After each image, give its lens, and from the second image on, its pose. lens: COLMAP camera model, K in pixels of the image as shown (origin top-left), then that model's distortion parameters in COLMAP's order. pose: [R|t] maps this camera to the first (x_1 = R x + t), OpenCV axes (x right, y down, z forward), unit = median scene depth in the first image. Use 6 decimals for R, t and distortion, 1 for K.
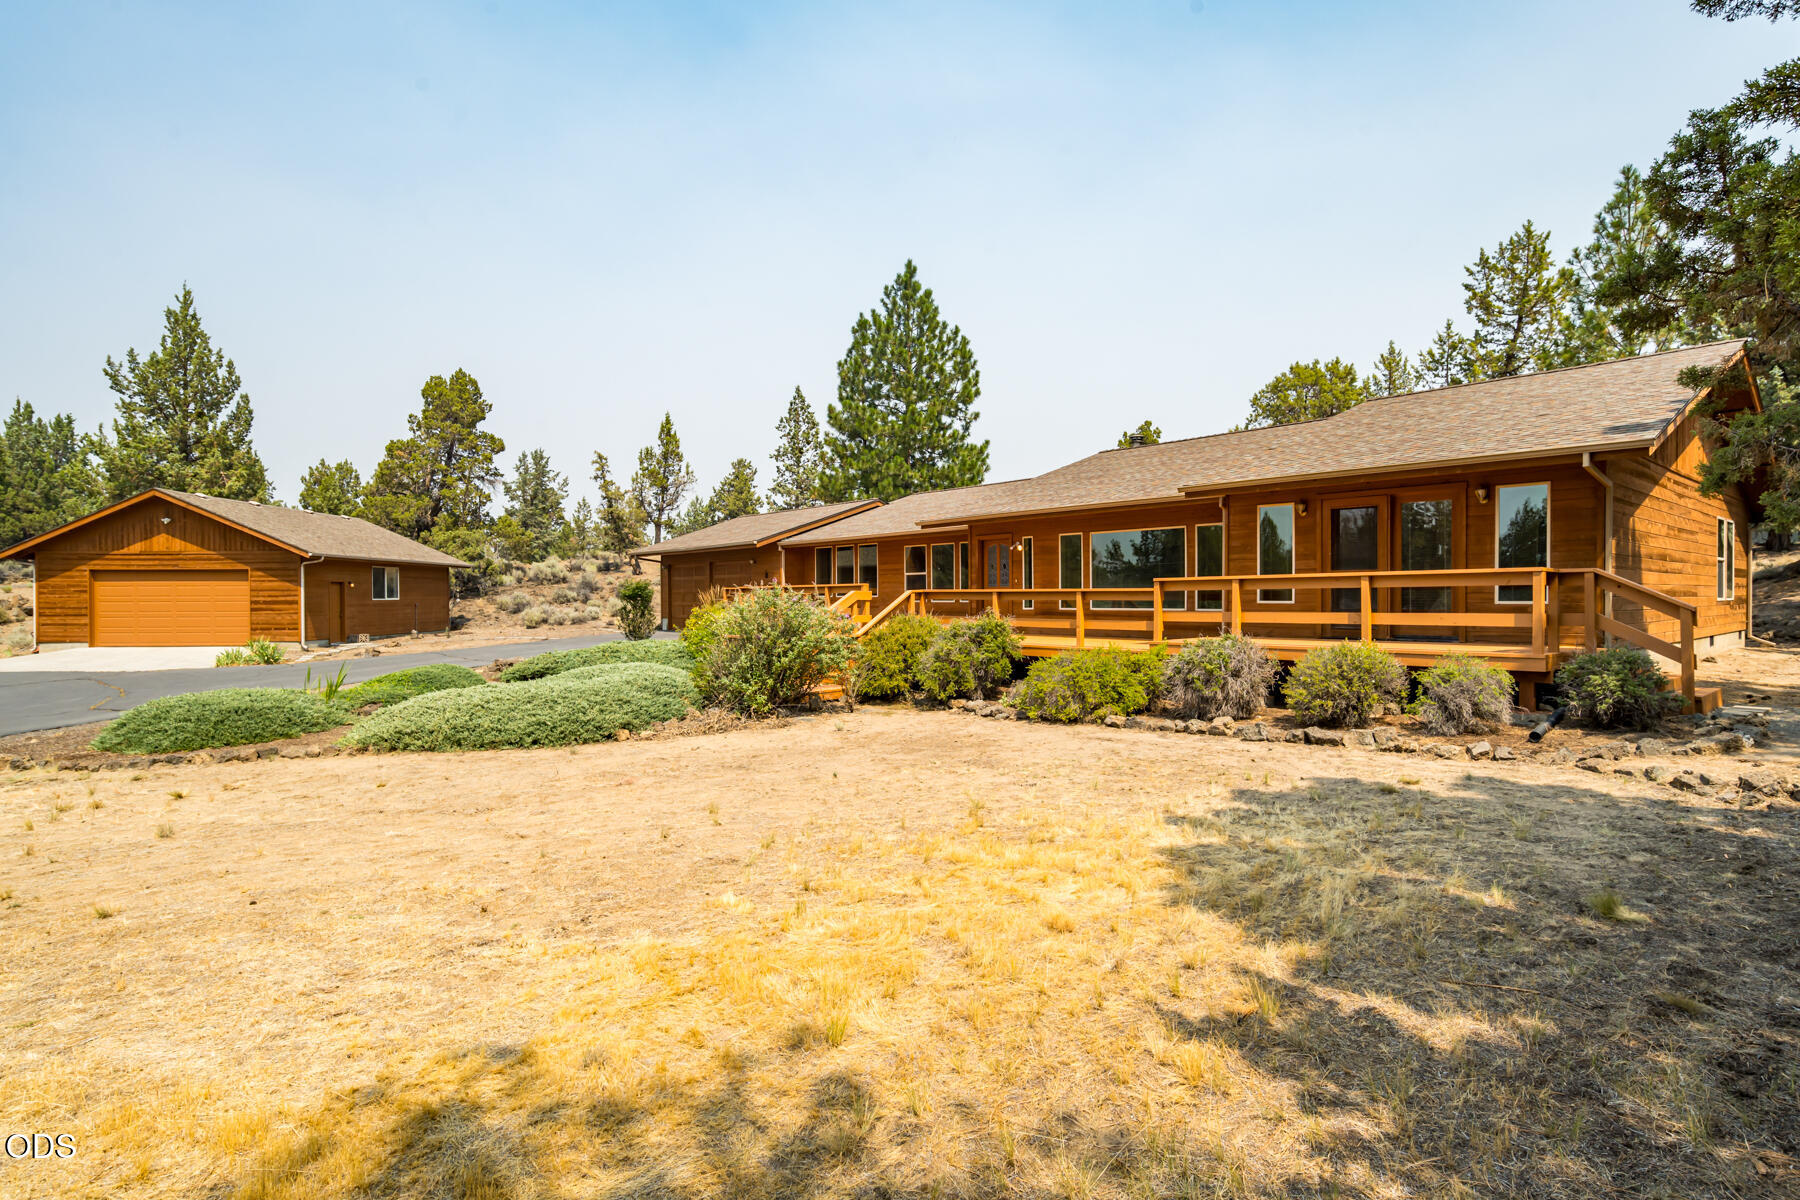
lens RADIAL K [[911.0, 0, 908.6], [0, 911.0, 603.2], [0, 0, 1]] dist [-0.017465, 0.007995]
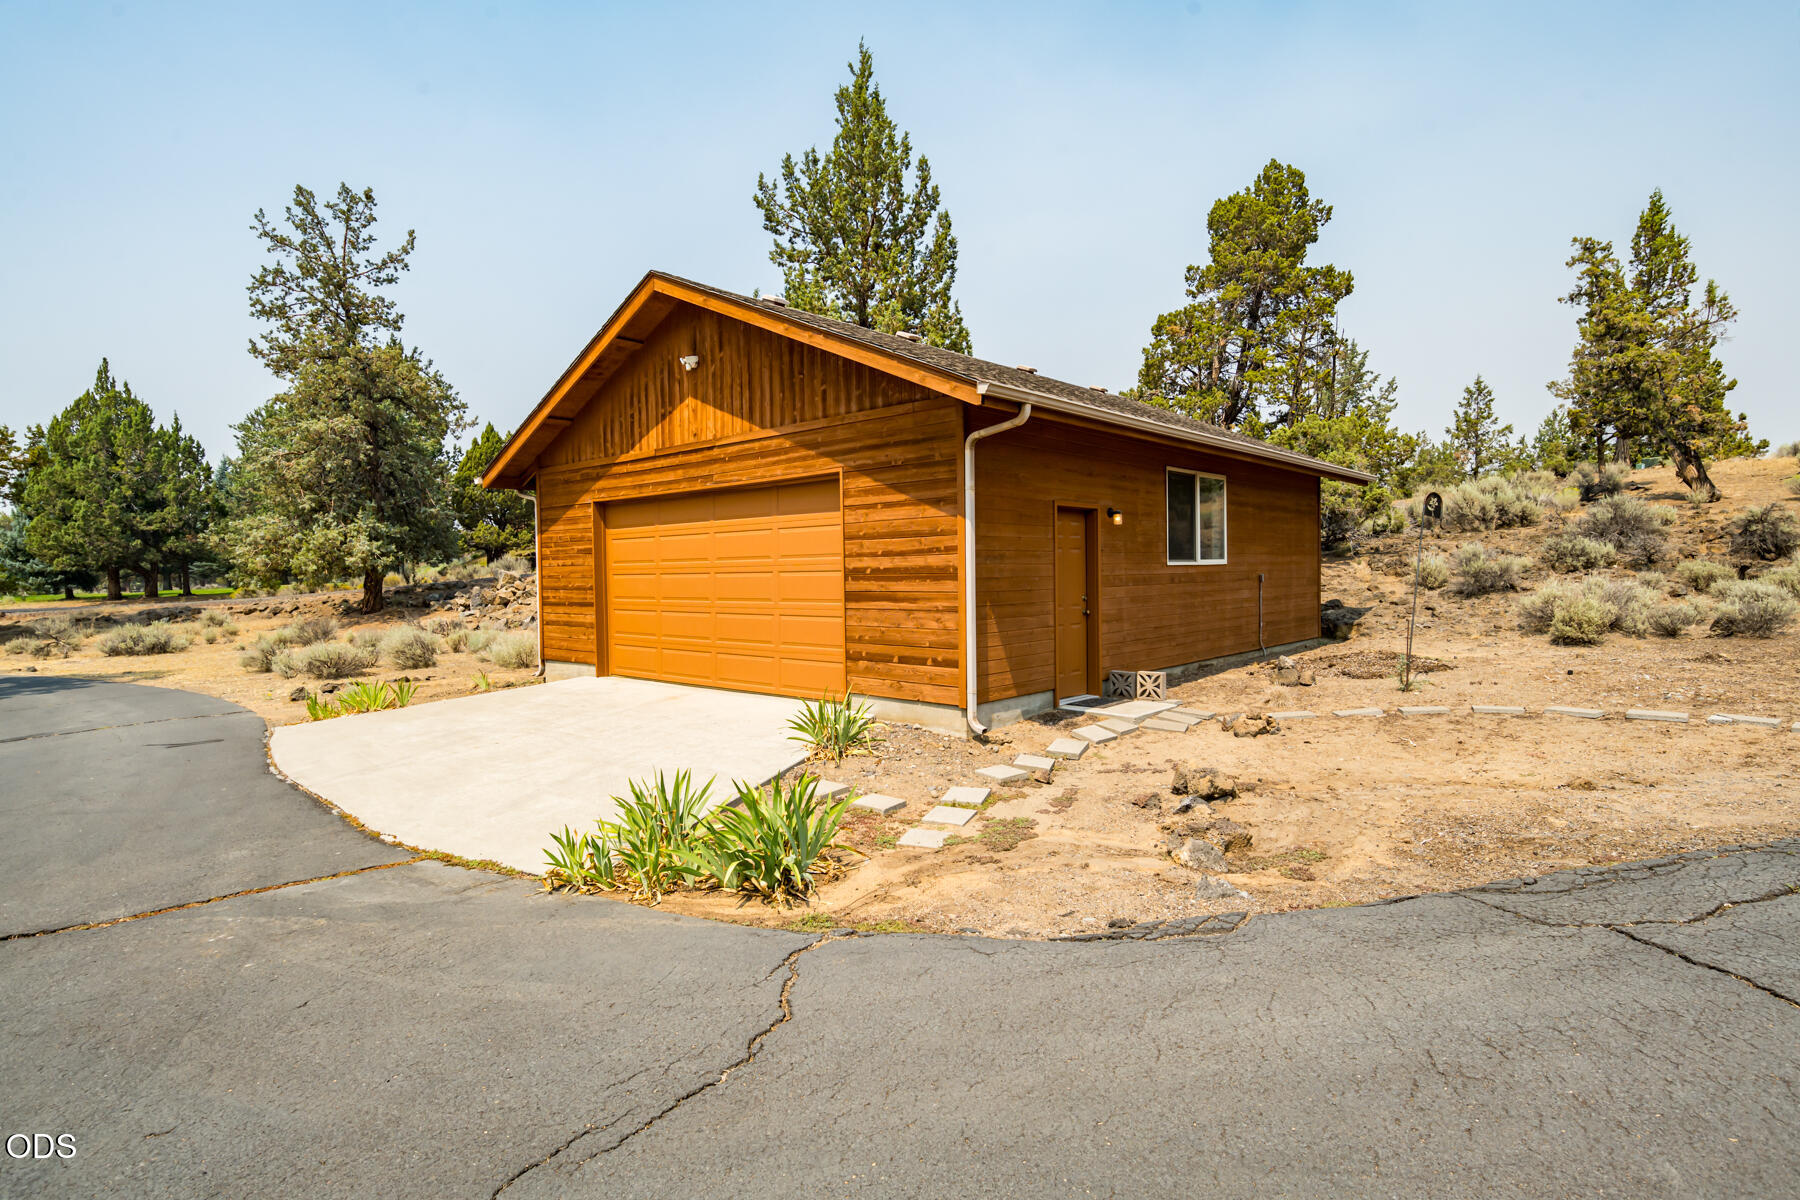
lens RADIAL K [[911.0, 0, 901.9], [0, 911.0, 606.5], [0, 0, 1]] dist [-0.017465, 0.007995]
pose [[0.720885, 0.019278, -0.692786, -0.483972], [0.006594, 0.999377, 0.034670, -0.000494], [0.693023, -0.029561, 0.720309, 0.775805]]
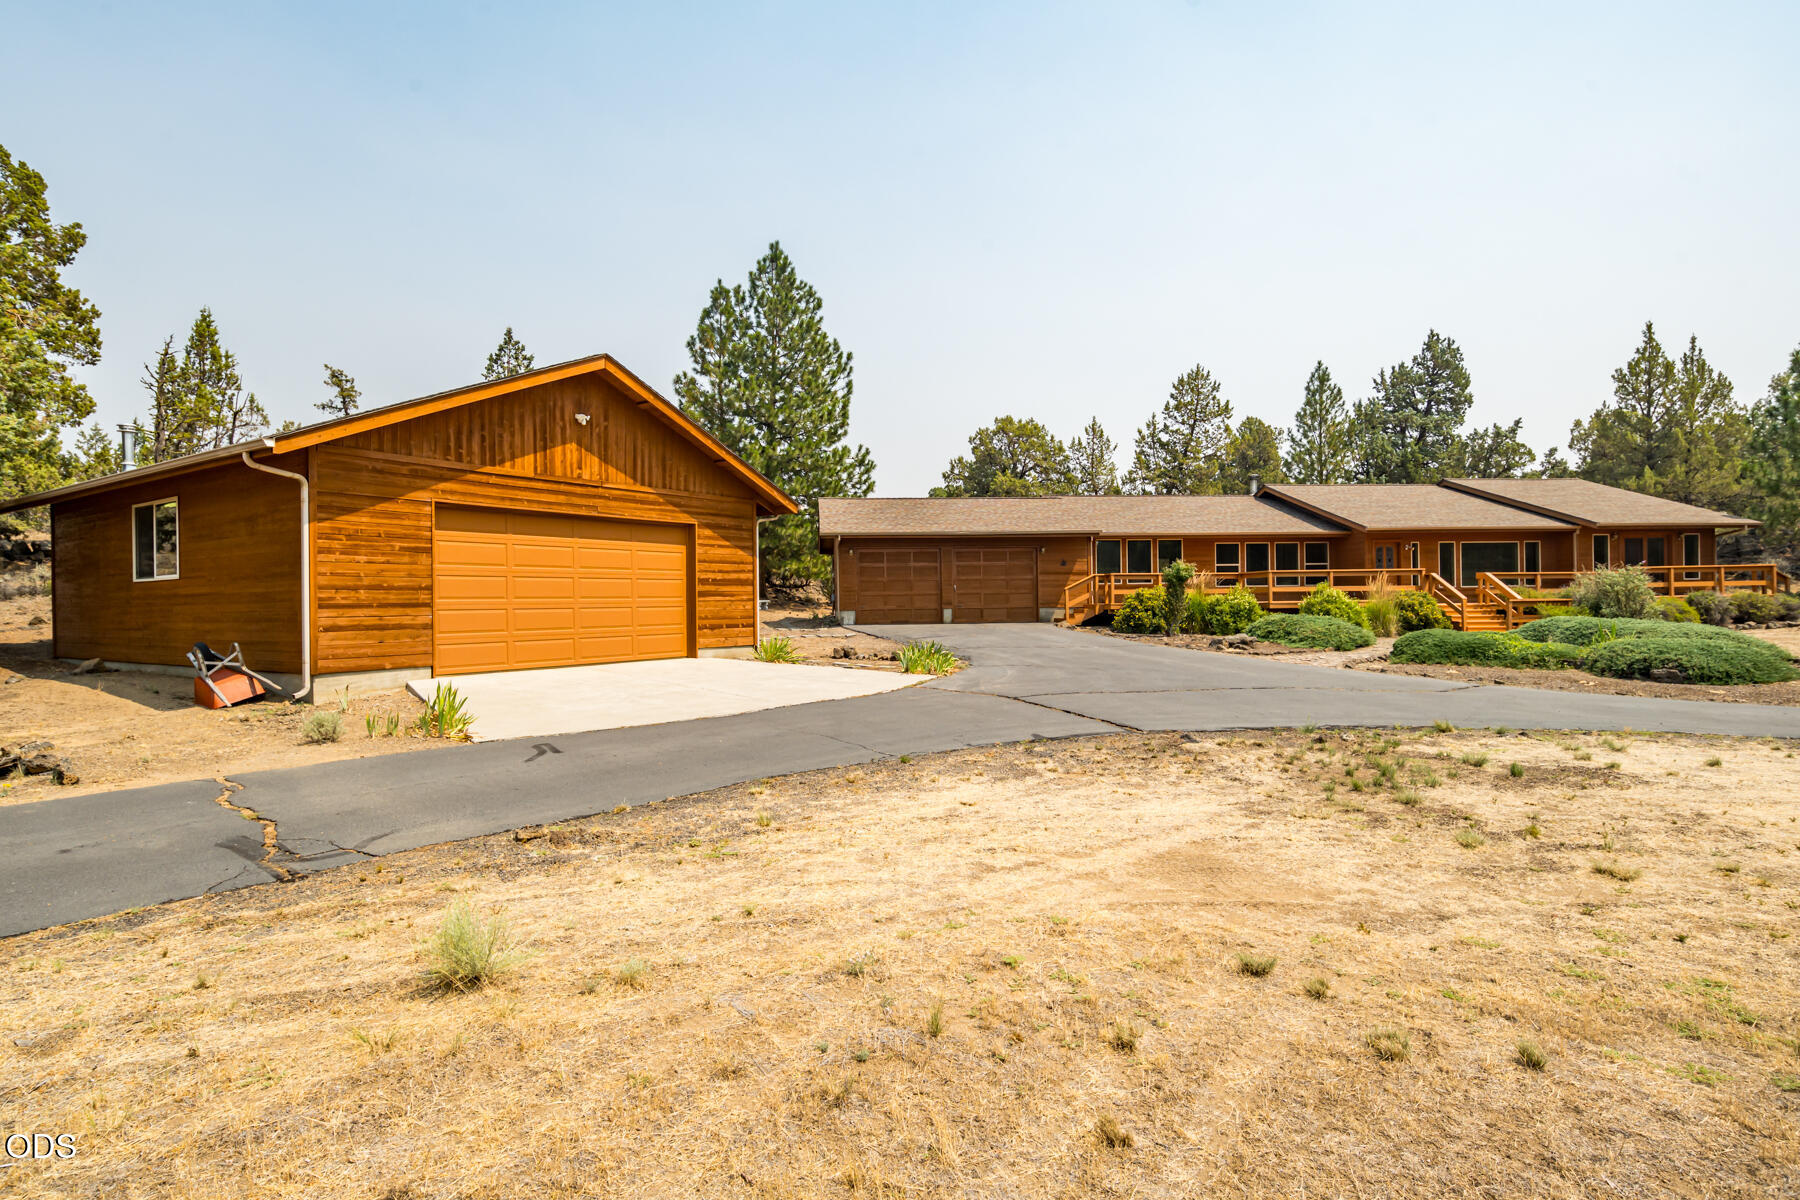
lens RADIAL K [[911.0, 0, 895.2], [0, 911.0, 613.5], [0, 0, 1]] dist [-0.017465, 0.007995]
pose [[0.579478, -0.014409, 0.814861, -1.131135], [0.018342, 0.999821, 0.004635, 0.019345], [-0.814782, 0.012261, 0.579638, 0.555731]]
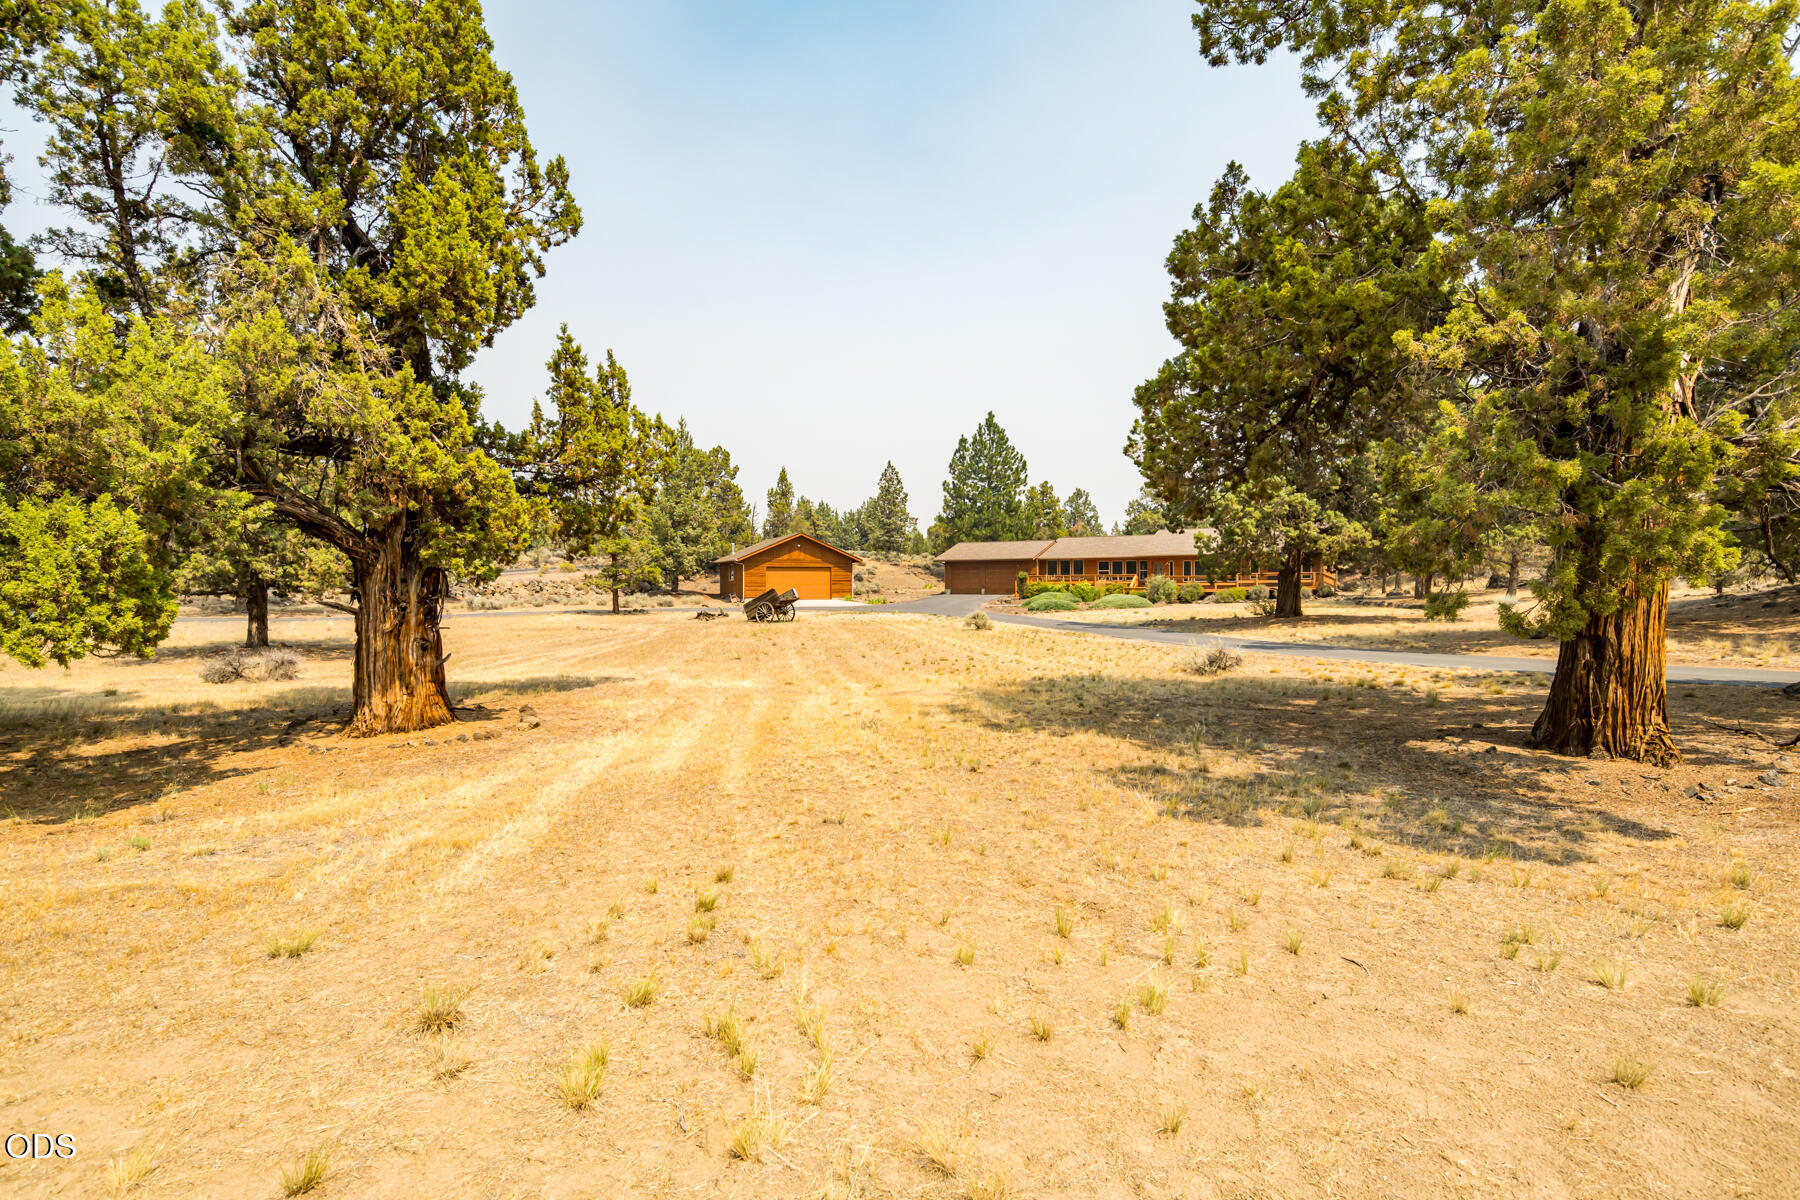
lens RADIAL K [[911.0, 0, 909.7], [0, 911.0, 598.2], [0, 0, 1]] dist [-0.017465, 0.007995]
pose [[0.942473, -0.004503, 0.334252, -1.330846], [0.003134, 0.999984, 0.004636, 0.034665], [-0.334268, -0.003322, 0.942472, -1.309143]]
